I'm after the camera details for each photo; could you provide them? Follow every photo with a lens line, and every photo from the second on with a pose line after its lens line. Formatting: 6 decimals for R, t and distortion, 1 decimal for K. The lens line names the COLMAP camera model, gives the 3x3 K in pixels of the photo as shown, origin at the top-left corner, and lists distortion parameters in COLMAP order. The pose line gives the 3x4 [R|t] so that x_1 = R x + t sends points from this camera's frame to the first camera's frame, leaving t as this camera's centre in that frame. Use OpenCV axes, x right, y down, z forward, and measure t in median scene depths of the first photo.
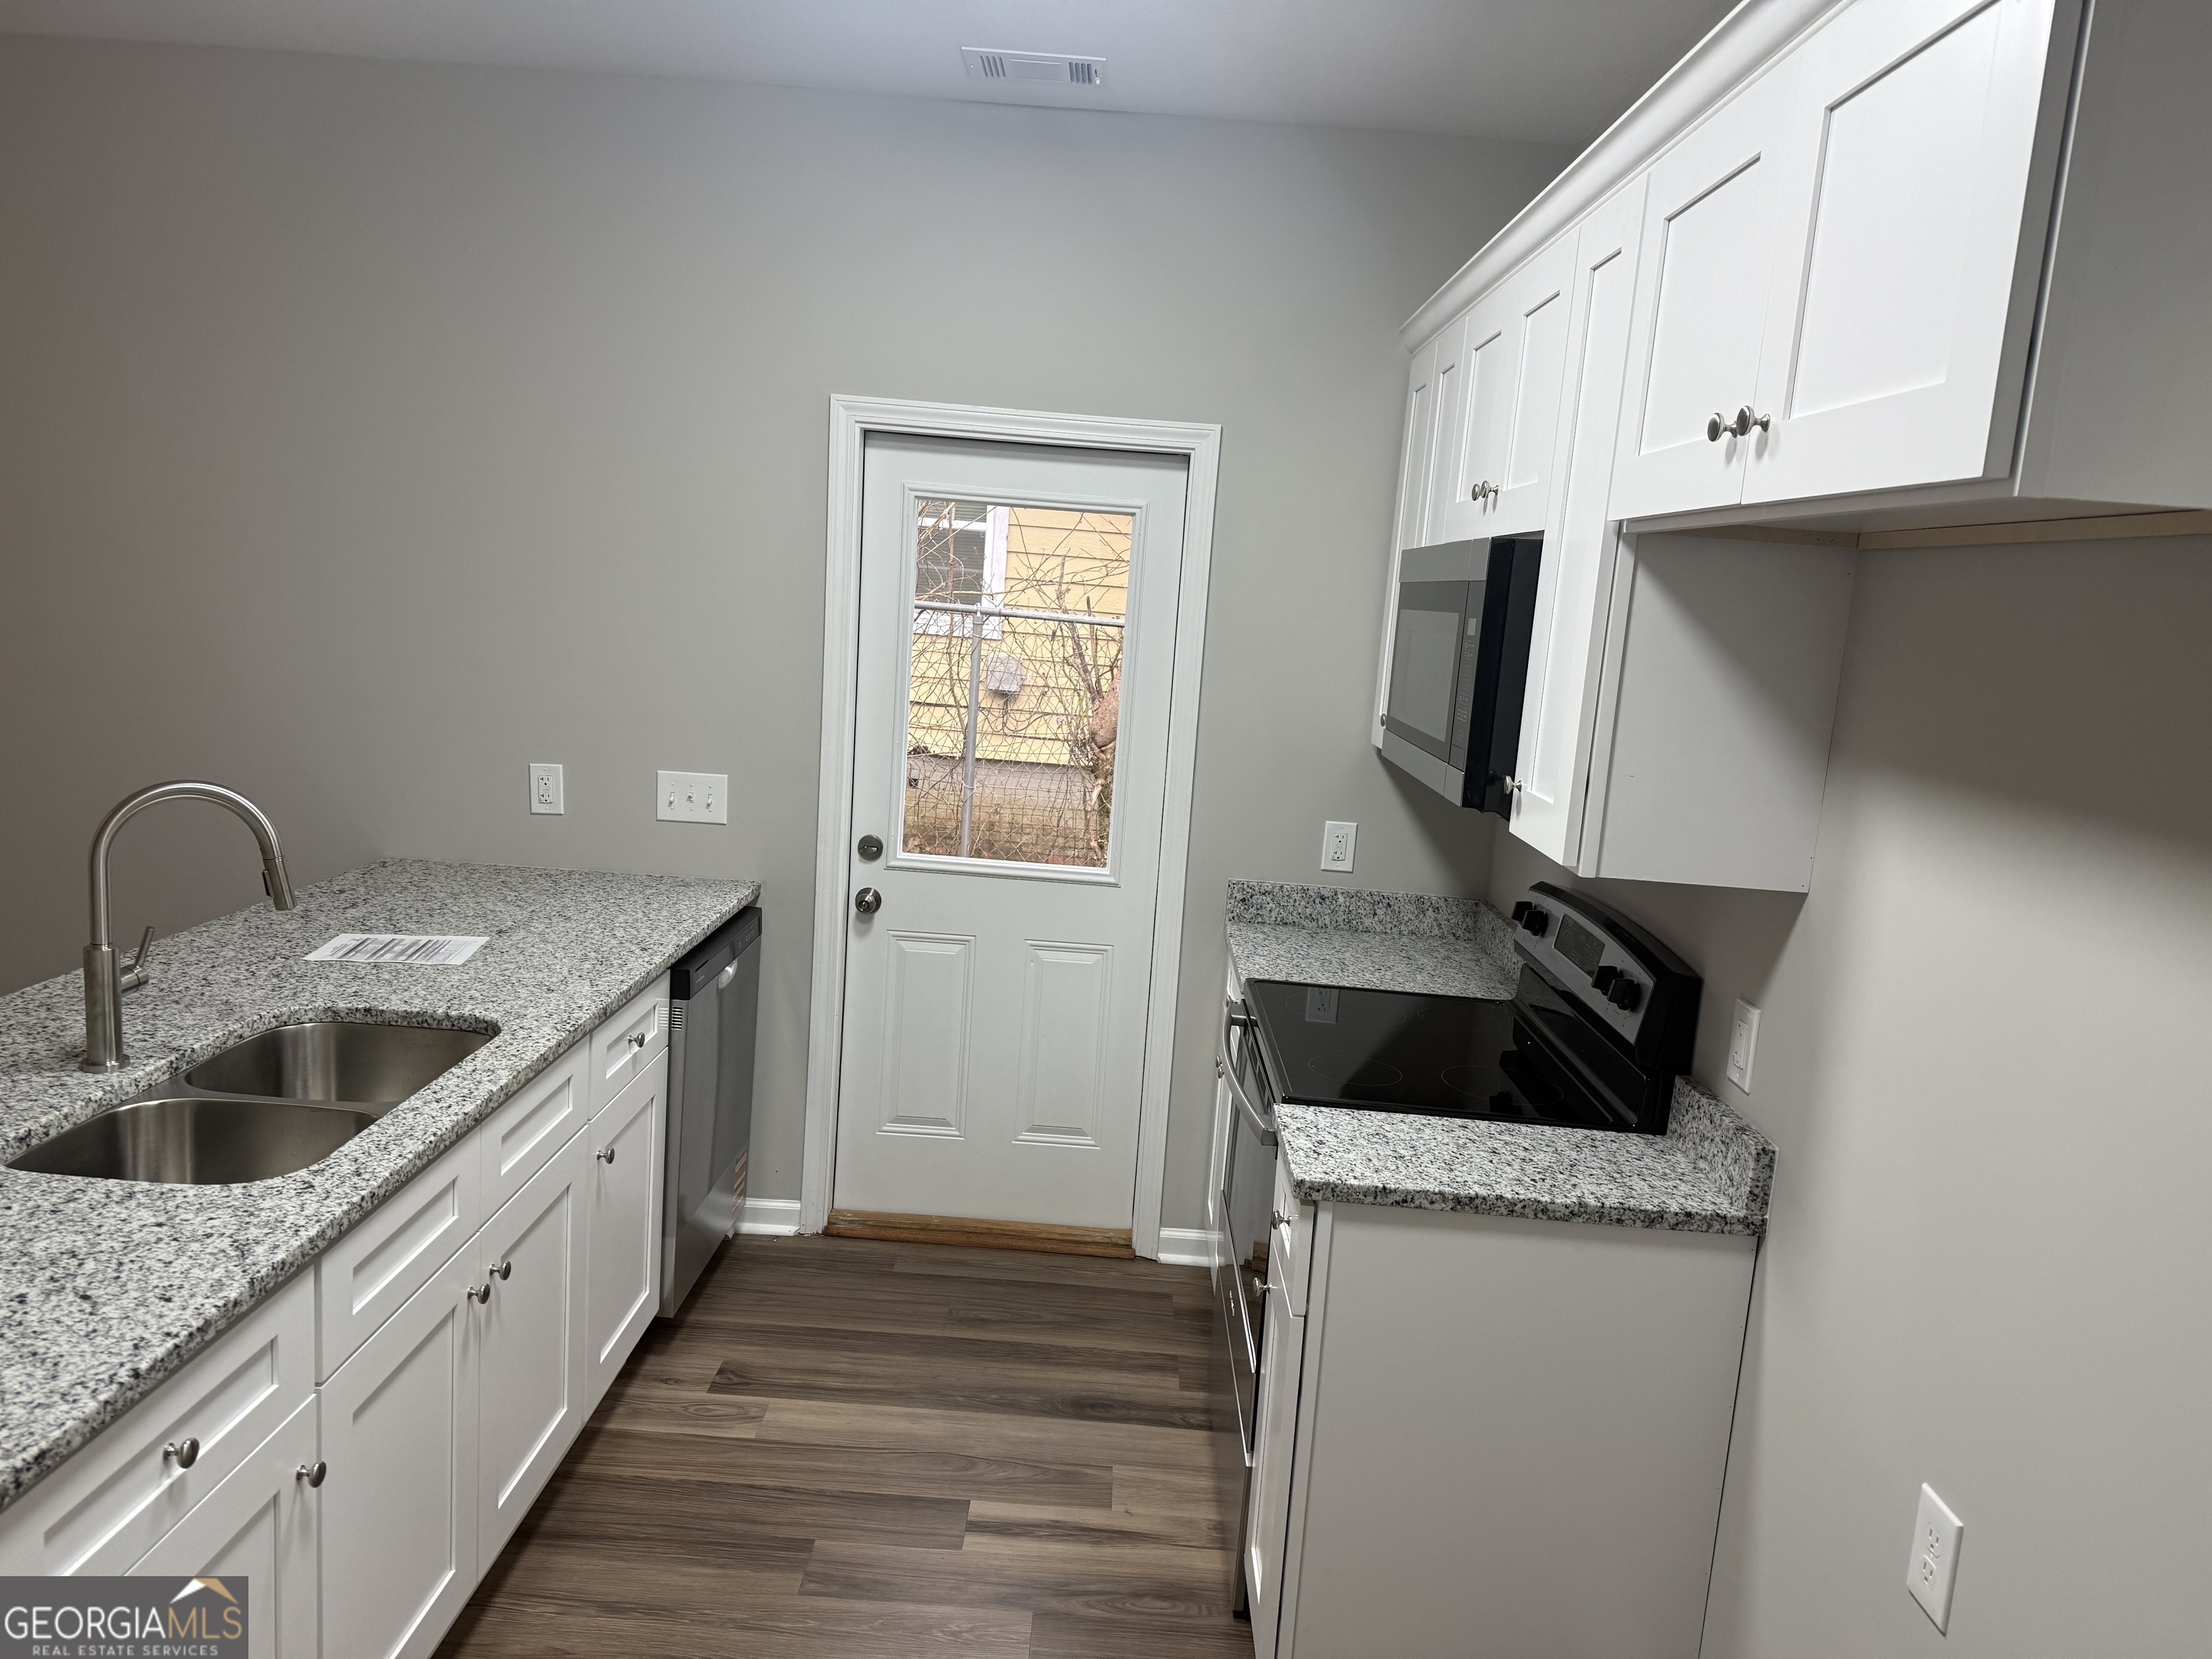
lens RADIAL K [[1560.8, 0, 1100.6], [0, 1560.8, 830.1], [0, 0, 1]] dist [0.046728, -0.040369]
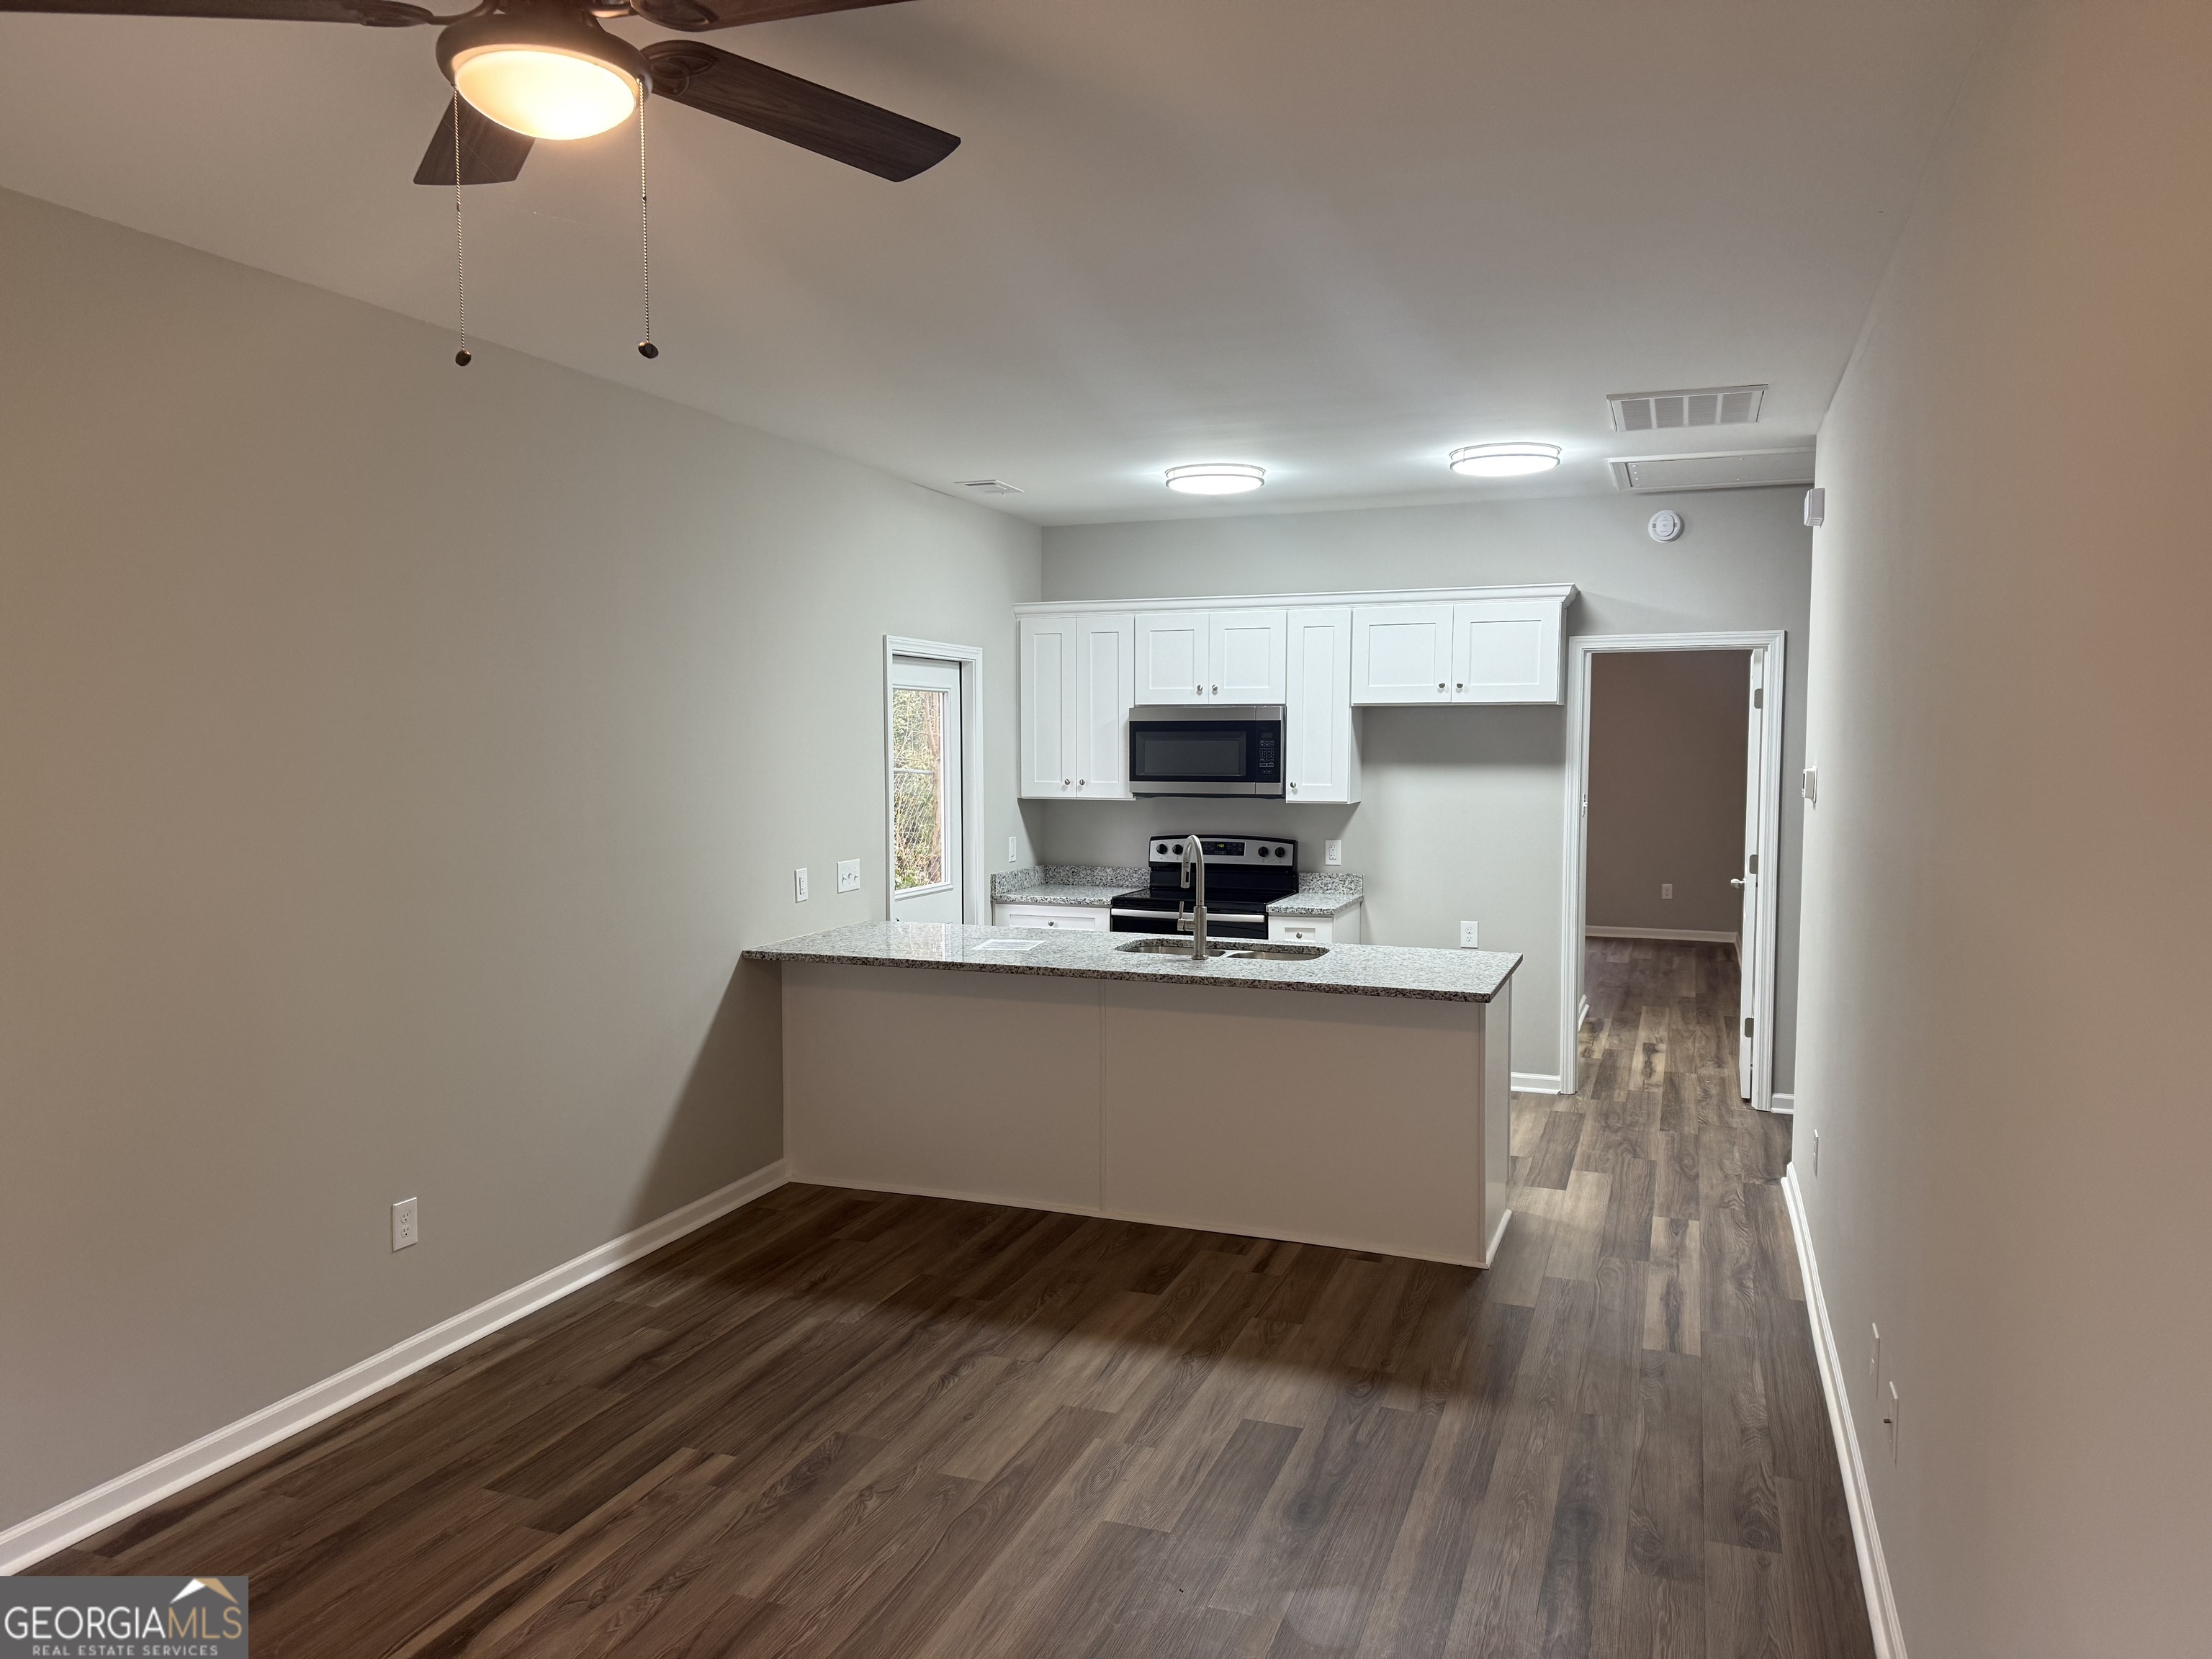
lens RADIAL K [[1560.8, 0, 1103.1], [0, 1560.8, 827.4], [0, 0, 1]] dist [0.046728, -0.040369]
pose [[0.334939, -0.127283, 0.933603, -2.446725], [0.179716, 0.981274, 0.069308, -0.197098], [-0.924942, 0.144570, 0.351542, 0.251710]]
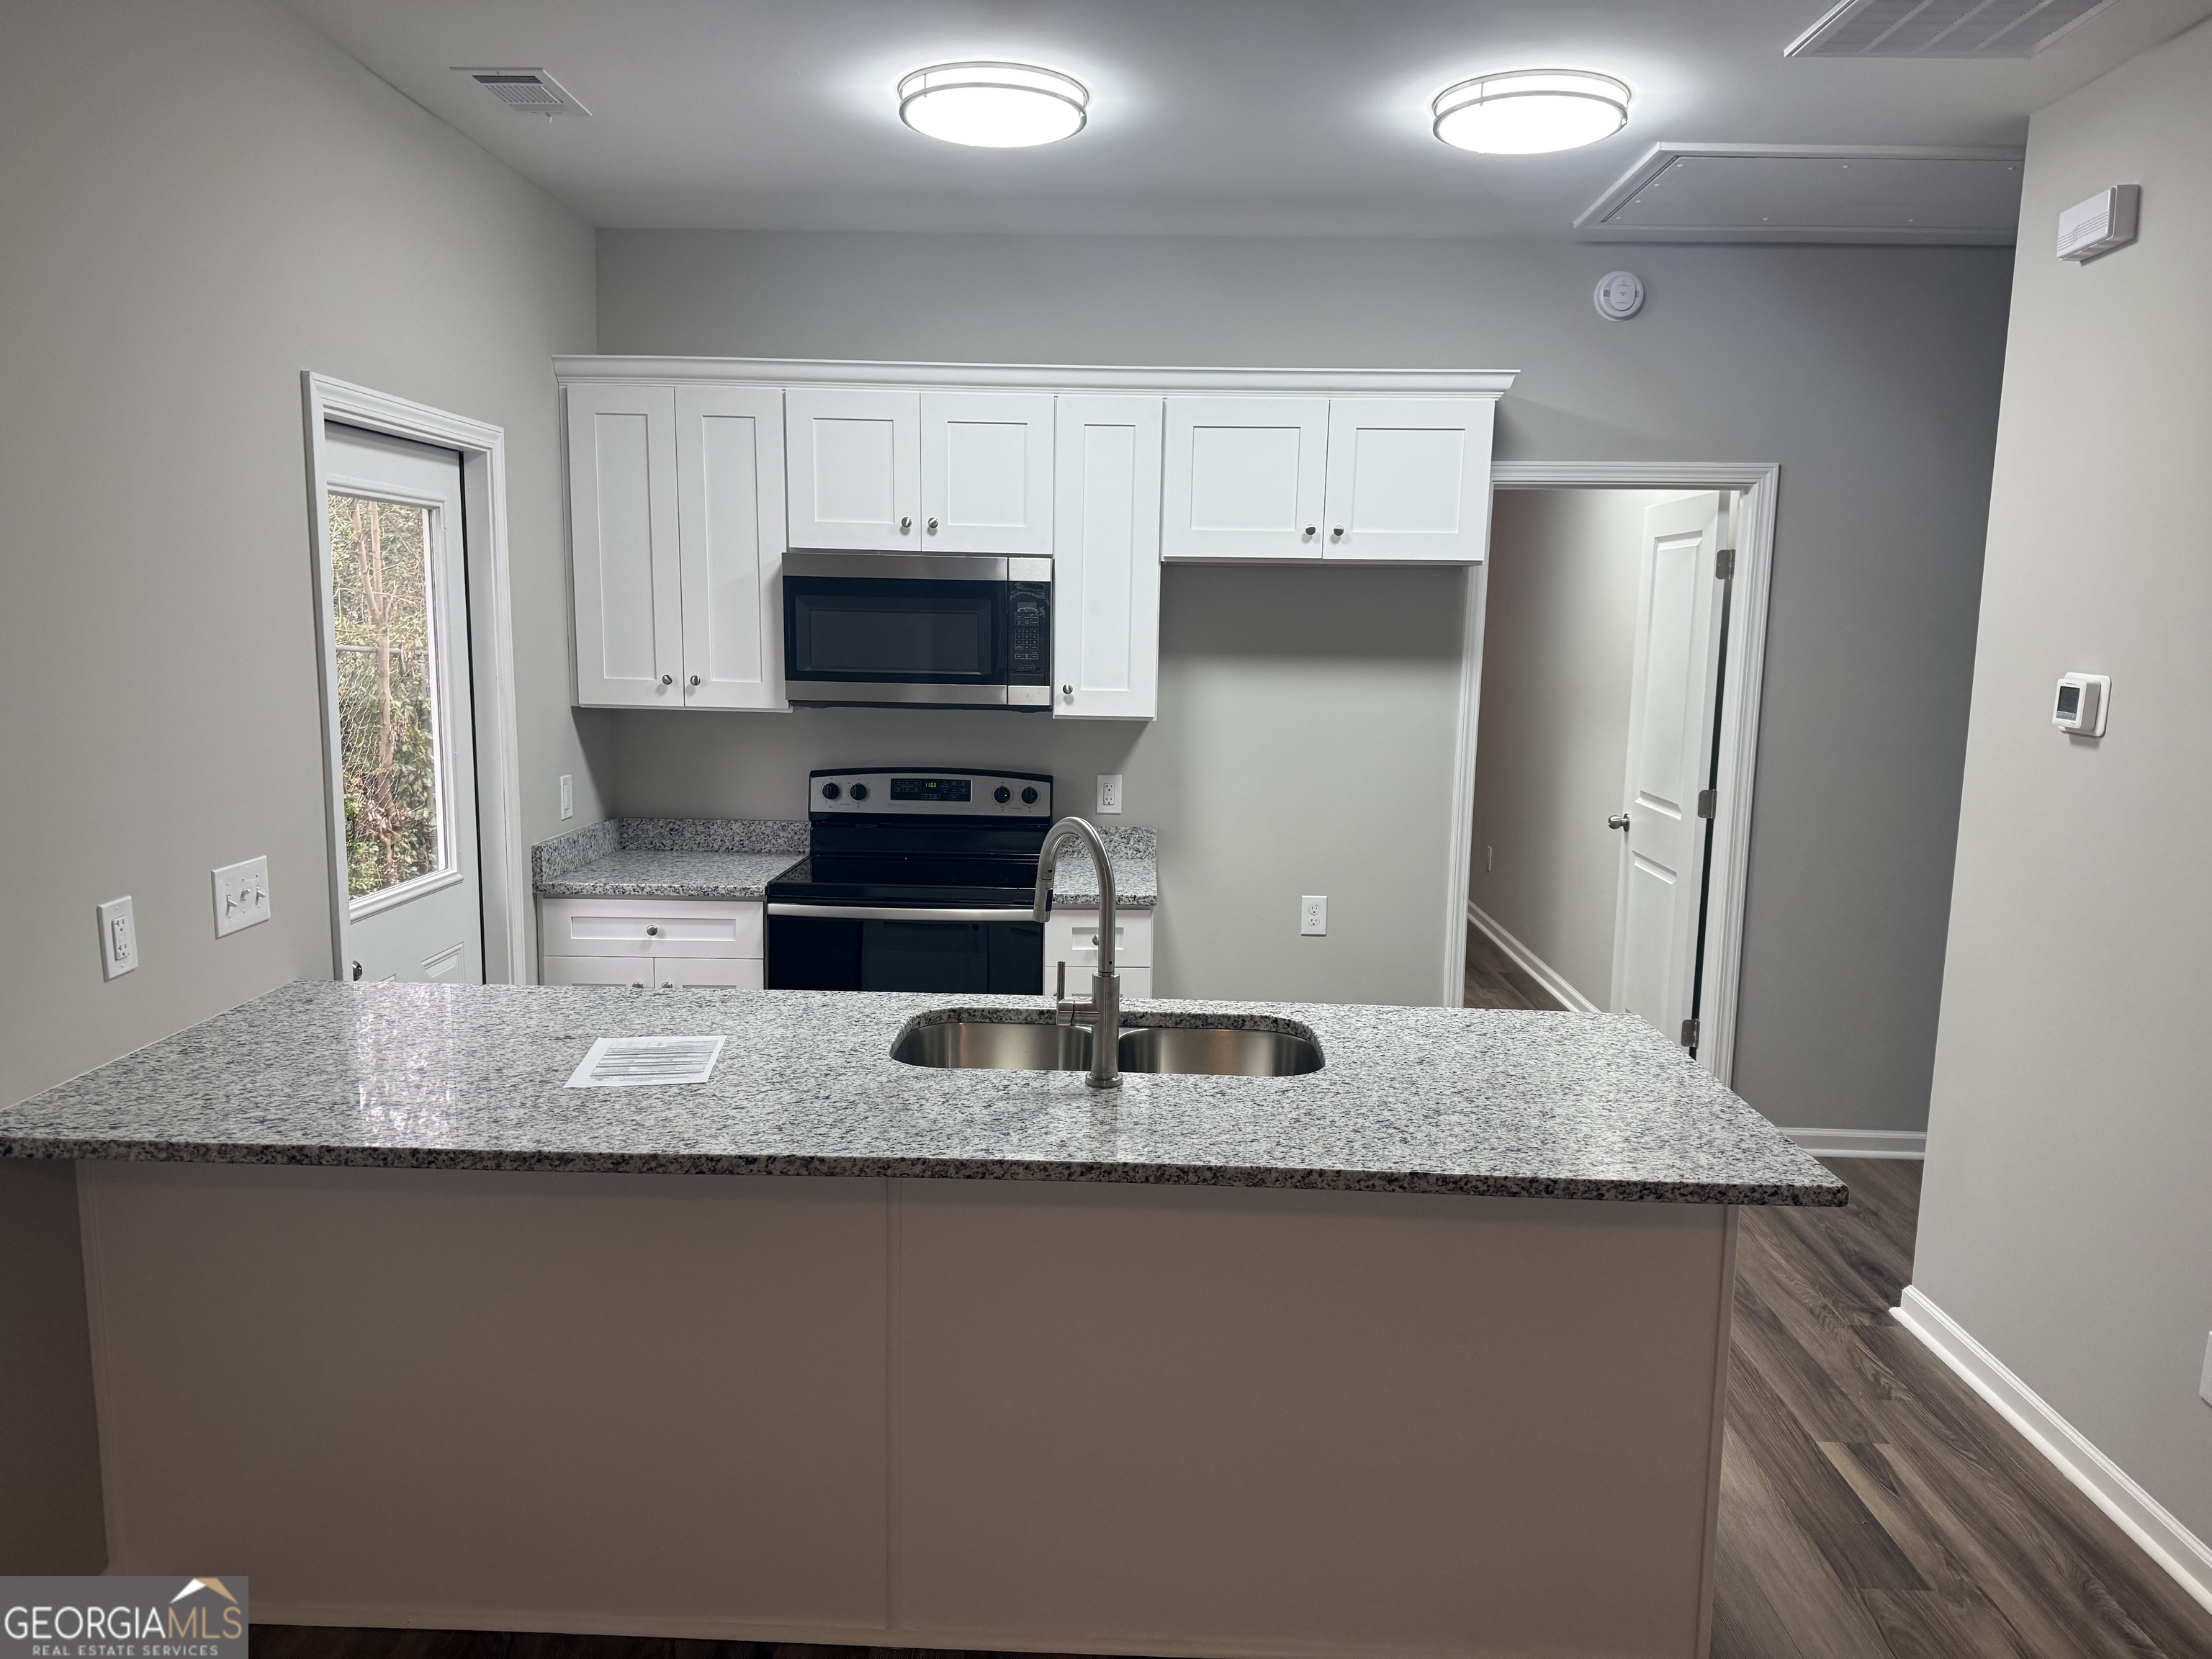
lens RADIAL K [[1560.8, 0, 1120.2], [0, 1560.8, 835.2], [0, 0, 1]] dist [0.046728, -0.040369]
pose [[-0.002791, -0.212105, 0.977243, -1.438846], [0.146227, 0.966656, 0.210225, -0.211581], [-0.989247, 0.143486, 0.028318, 0.810544]]
